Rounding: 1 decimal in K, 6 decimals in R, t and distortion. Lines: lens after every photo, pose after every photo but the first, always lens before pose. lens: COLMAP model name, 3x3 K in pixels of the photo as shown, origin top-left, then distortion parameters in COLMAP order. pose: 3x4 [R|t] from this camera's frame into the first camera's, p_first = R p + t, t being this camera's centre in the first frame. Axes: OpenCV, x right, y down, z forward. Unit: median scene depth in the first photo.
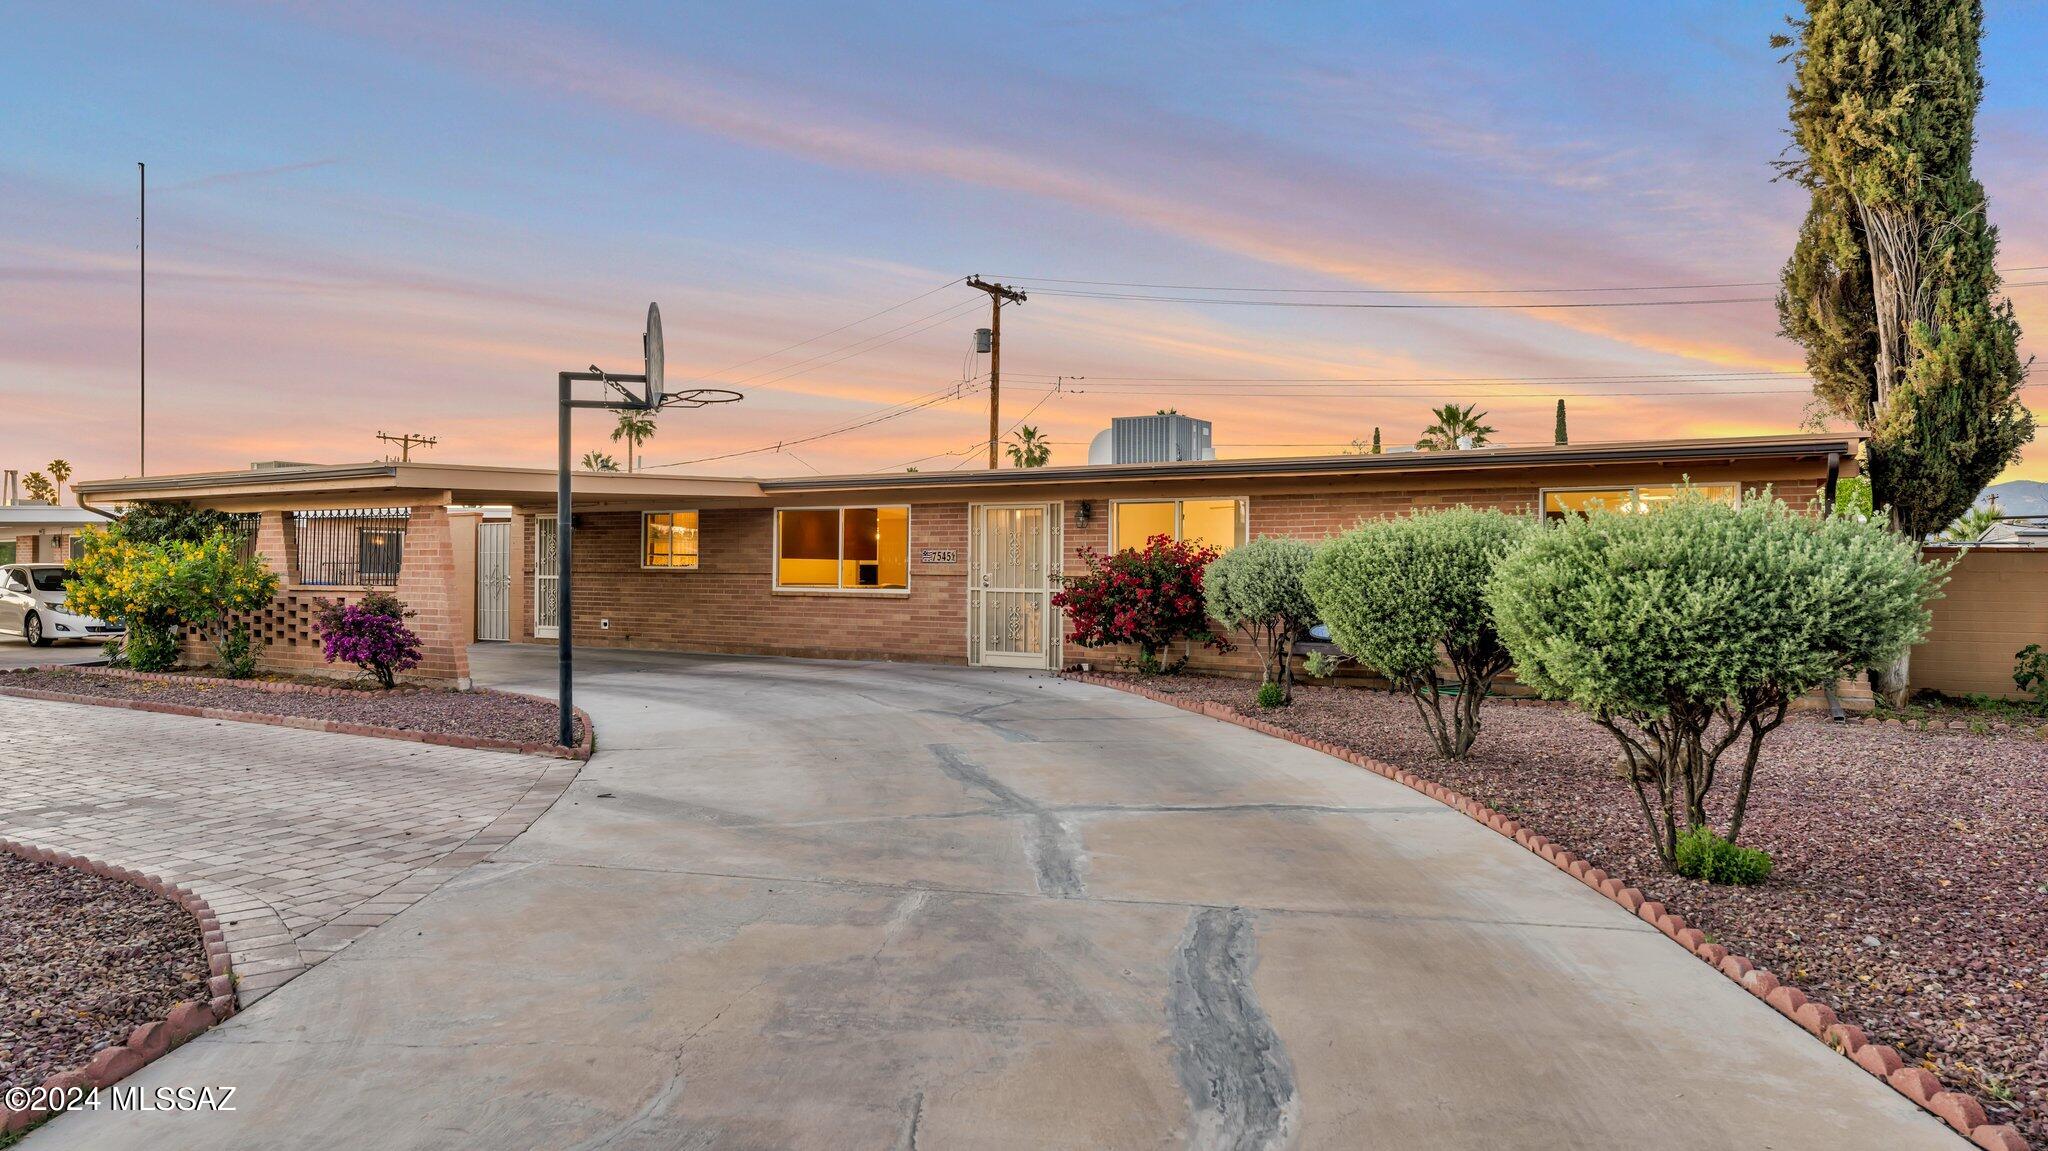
lens RADIAL K [[1237.2, 0, 977.2], [0, 1237.2, 564.6], [0, 0, 1]] dist [-0.005322, -0.000730]
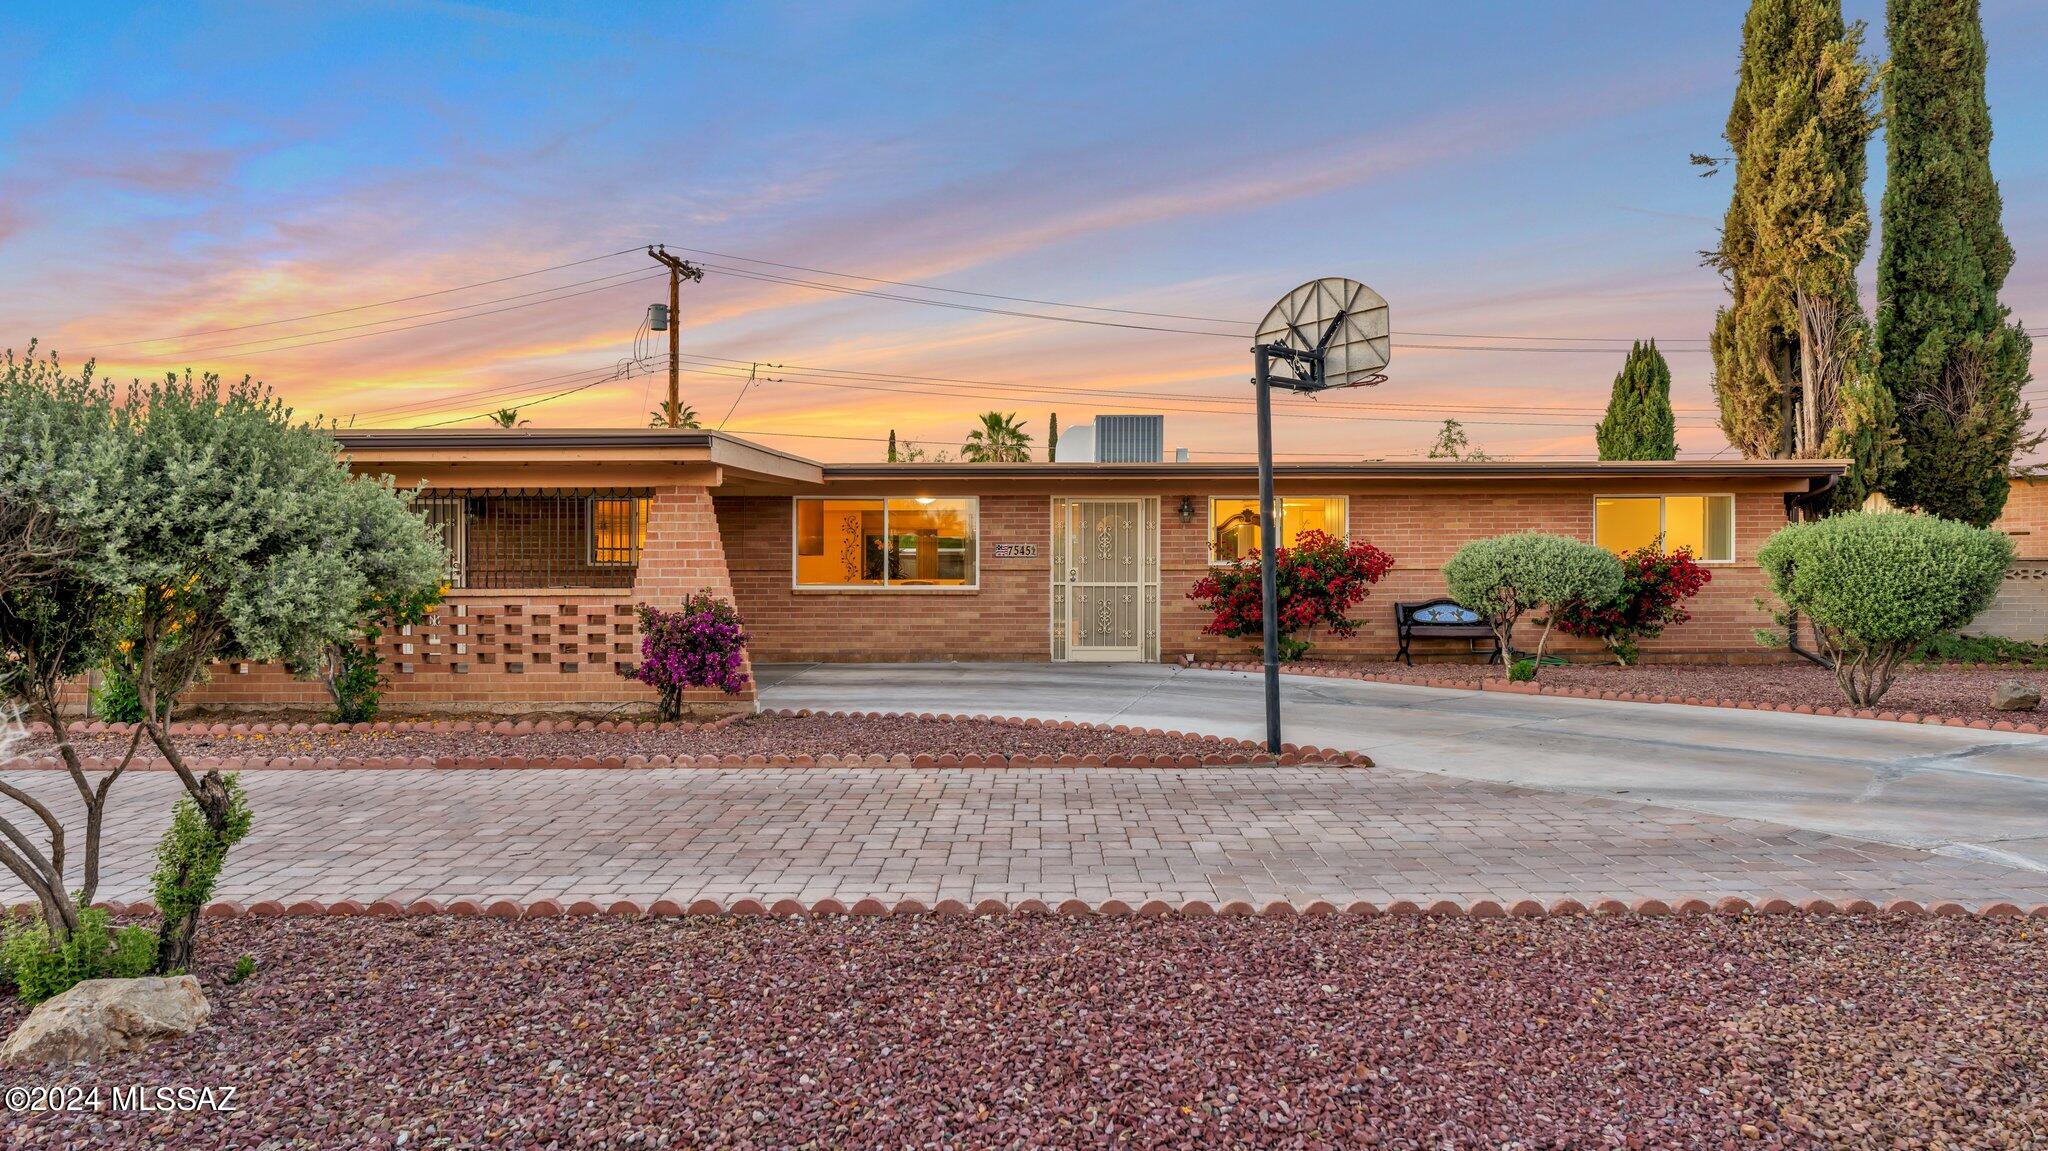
lens RADIAL K [[1237.2, 0, 989.3], [0, 1237.2, 574.2], [0, 0, 1]] dist [-0.005322, -0.000730]
pose [[0.872122, -0.009851, 0.489189, -0.513870], [0.004521, 0.999917, 0.012076, 0.000017], [-0.489267, -0.008320, 0.872094, 0.166647]]
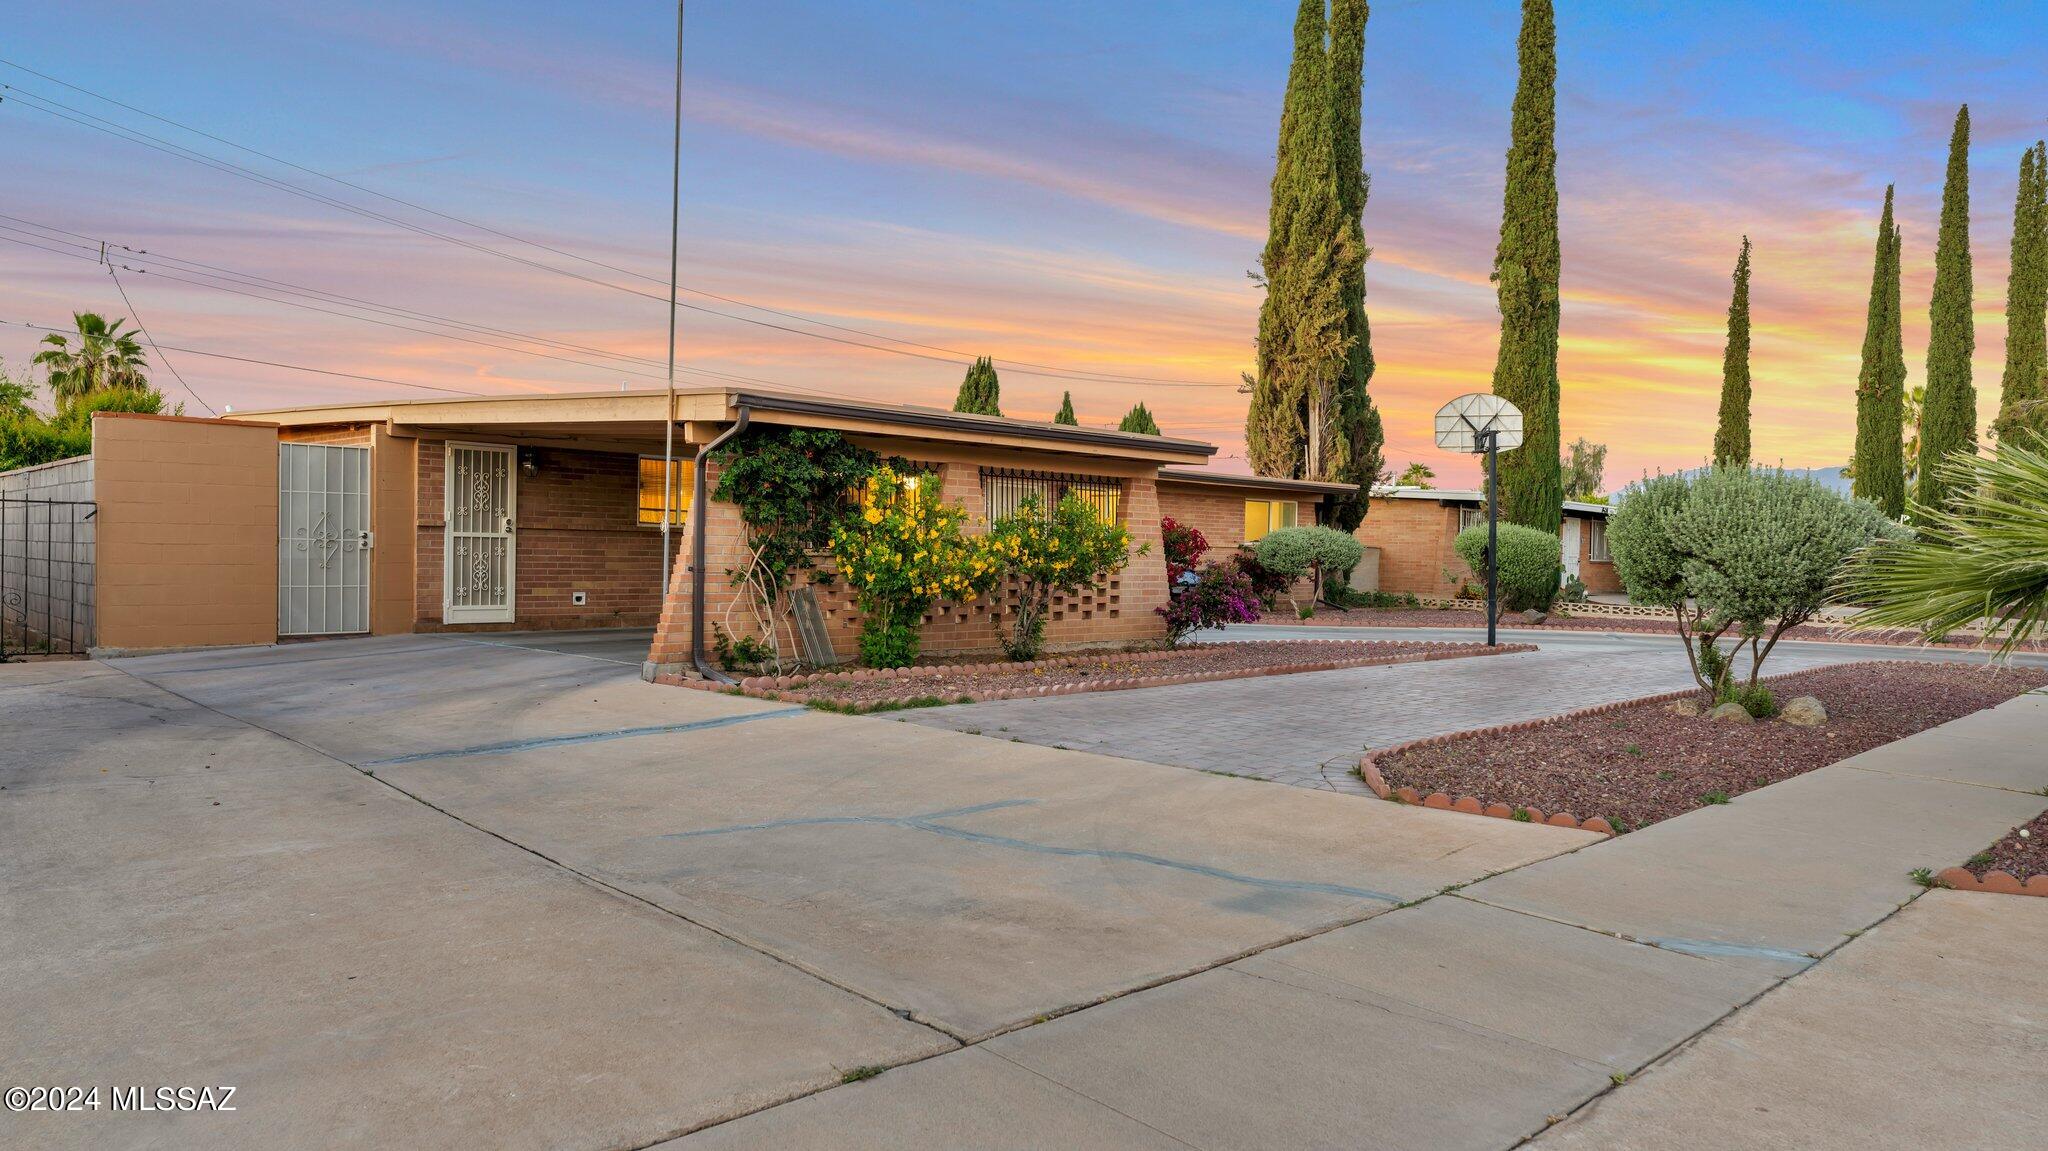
lens RADIAL K [[1424.1, 0, 1022.6], [0, 1424.1, 572.1], [0, 0, 1]] dist [0.009110, 0.000503]
pose [[0.226997, -0.016721, 0.973752, -1.286787], [-0.026821, 0.999366, 0.023413, 0.005439], [-0.973526, -0.031432, 0.226405, 0.637997]]
